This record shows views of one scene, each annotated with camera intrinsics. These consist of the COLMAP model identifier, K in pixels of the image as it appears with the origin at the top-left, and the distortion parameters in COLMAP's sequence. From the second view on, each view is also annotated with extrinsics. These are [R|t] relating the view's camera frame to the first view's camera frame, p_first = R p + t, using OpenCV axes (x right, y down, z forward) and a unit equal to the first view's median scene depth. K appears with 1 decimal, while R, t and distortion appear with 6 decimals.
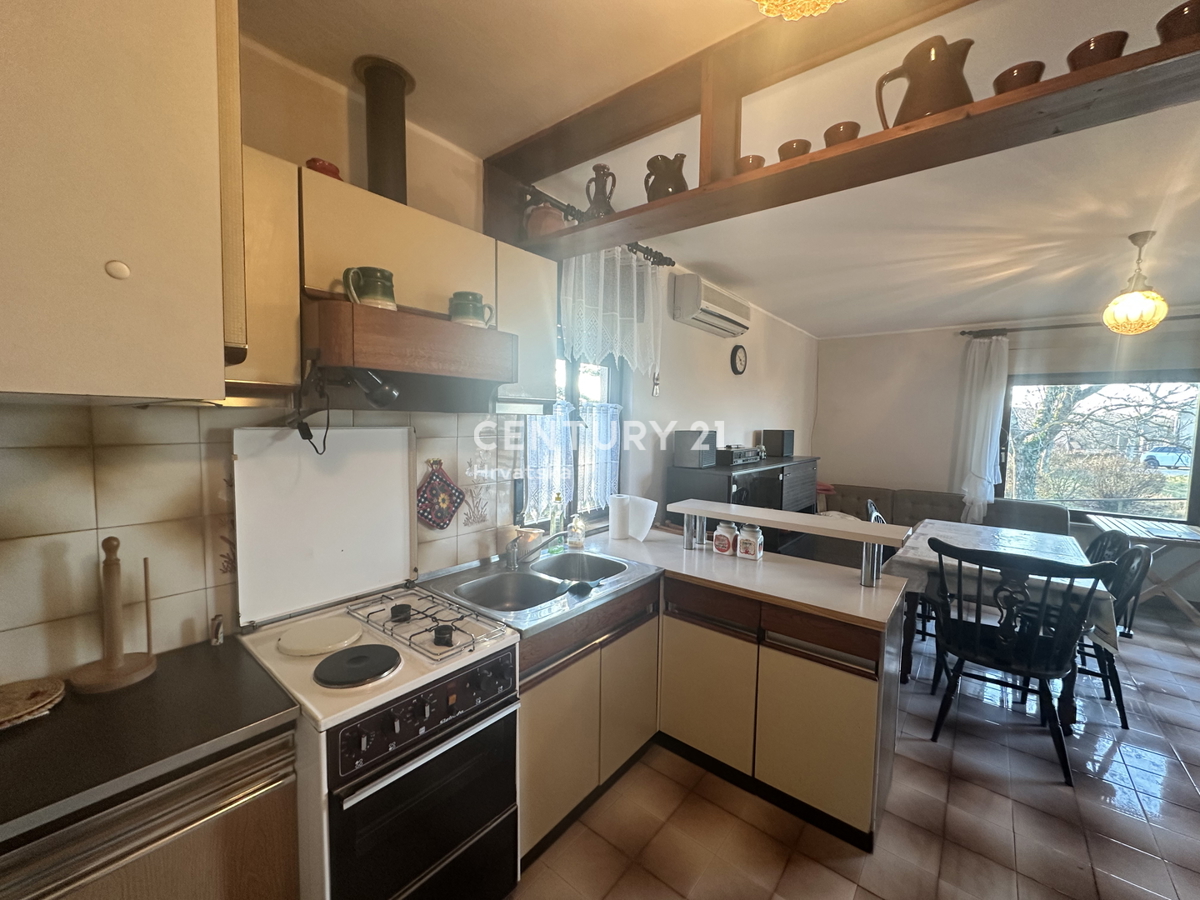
lens RADIAL K [[473.7, 0, 600.0], [0, 473.7, 450.0], [0, 0, 1]] dist [-0.002437, 0.000251]
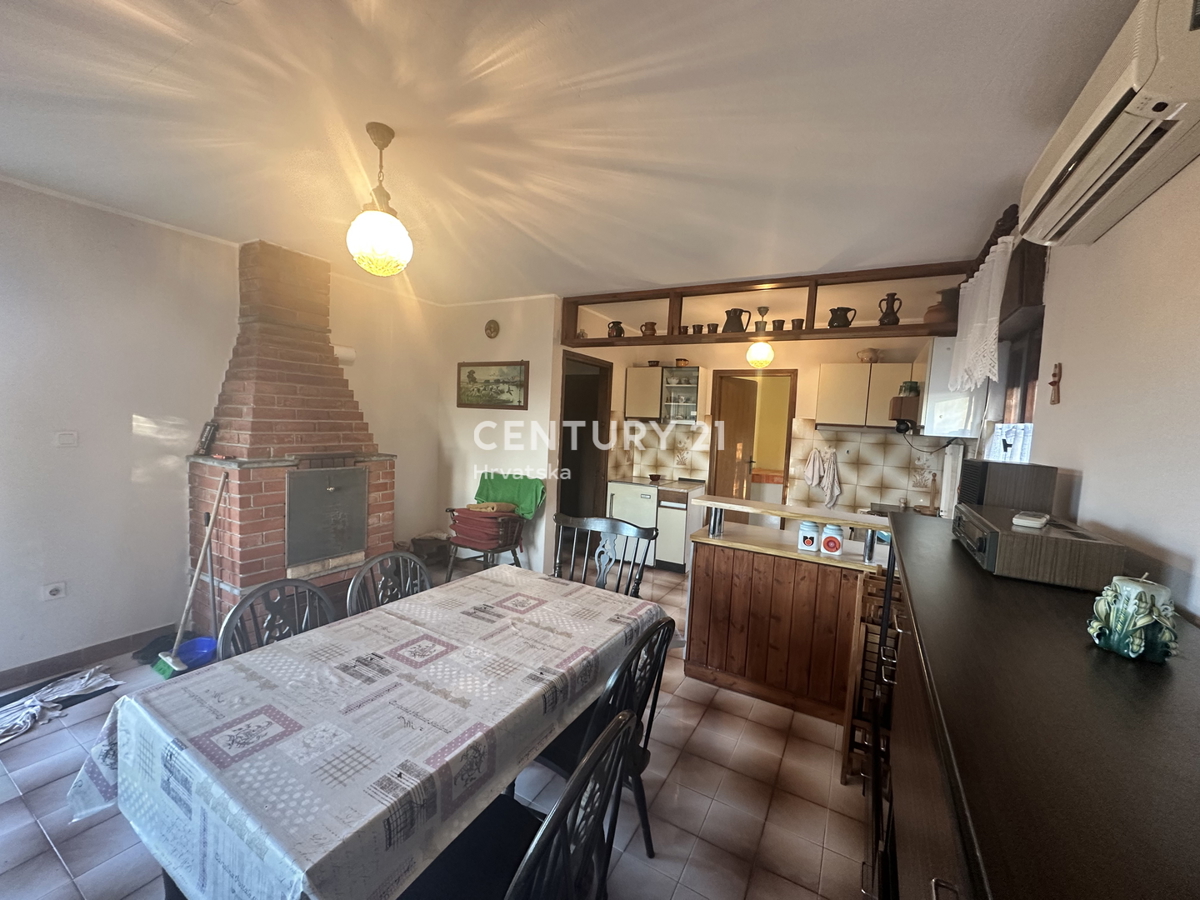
lens RADIAL K [[473.7, 0, 600.0], [0, 473.7, 450.0], [0, 0, 1]] dist [-0.002437, 0.000251]
pose [[-0.984282, -0.055780, -0.167563, 1.102806], [-0.077792, 0.988742, 0.127817, -0.130645], [0.158547, 0.138844, -0.977540, 2.146247]]
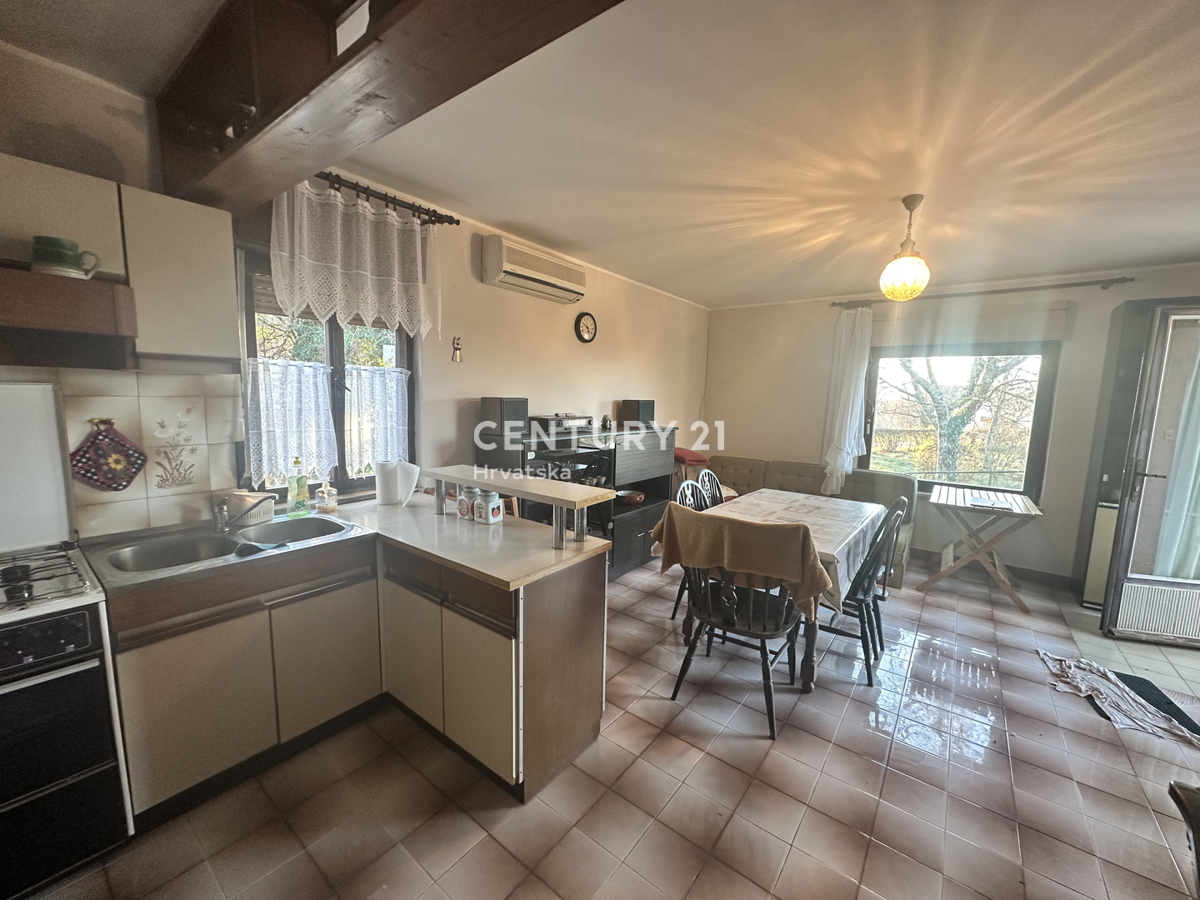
lens RADIAL K [[473.7, 0, 600.0], [0, 473.7, 450.0], [0, 0, 1]] dist [-0.002437, 0.000251]
pose [[0.999601, 0.003978, 0.027952, 0.563004], [-0.005393, 0.998696, 0.050757, 0.025941], [-0.027714, -0.050888, 0.998320, 0.007562]]
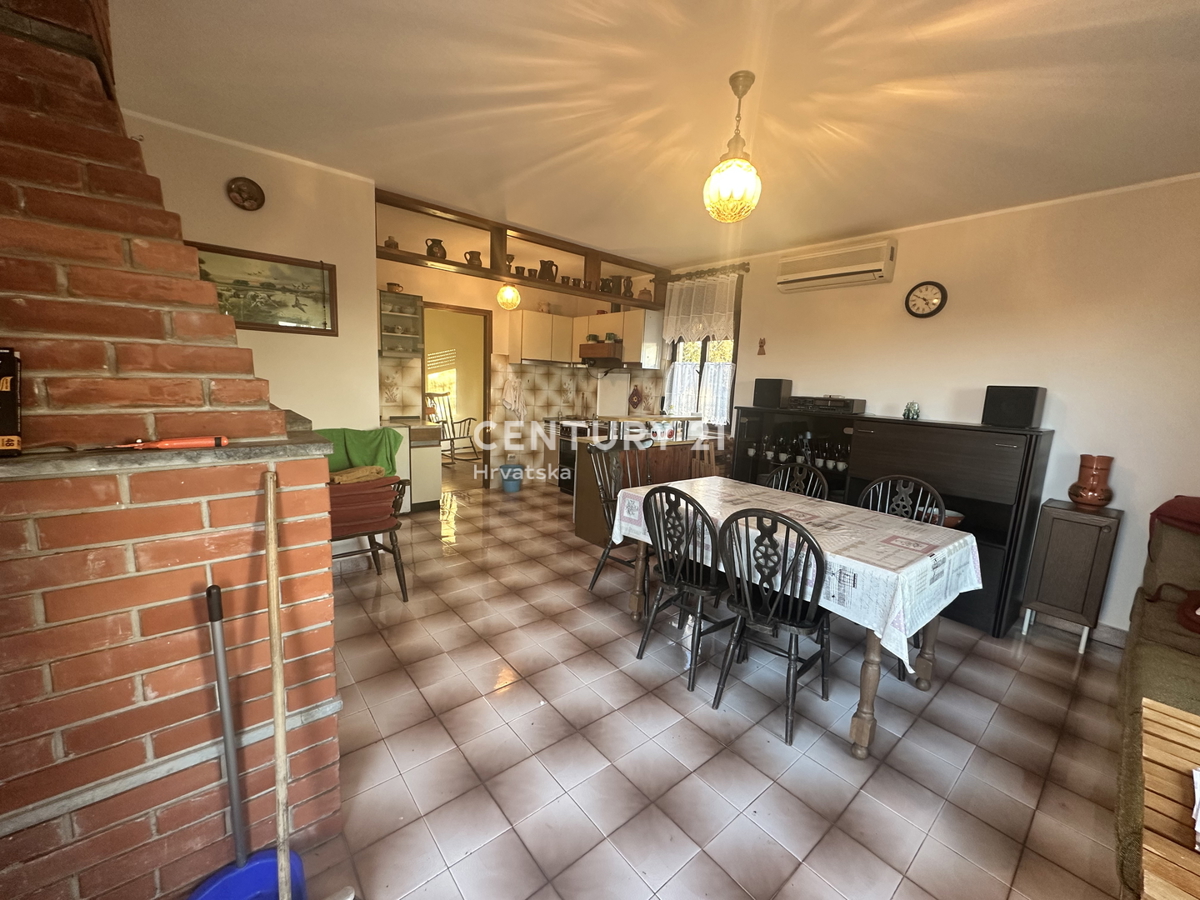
lens RADIAL K [[473.7, 0, 600.0], [0, 473.7, 450.0], [0, 0, 1]] dist [-0.002437, 0.000251]
pose [[-0.190853, 0.115379, -0.974814, 2.345052], [-0.111496, 0.984093, 0.138307, 0.031654], [0.975266, 0.135084, -0.174953, 1.188406]]
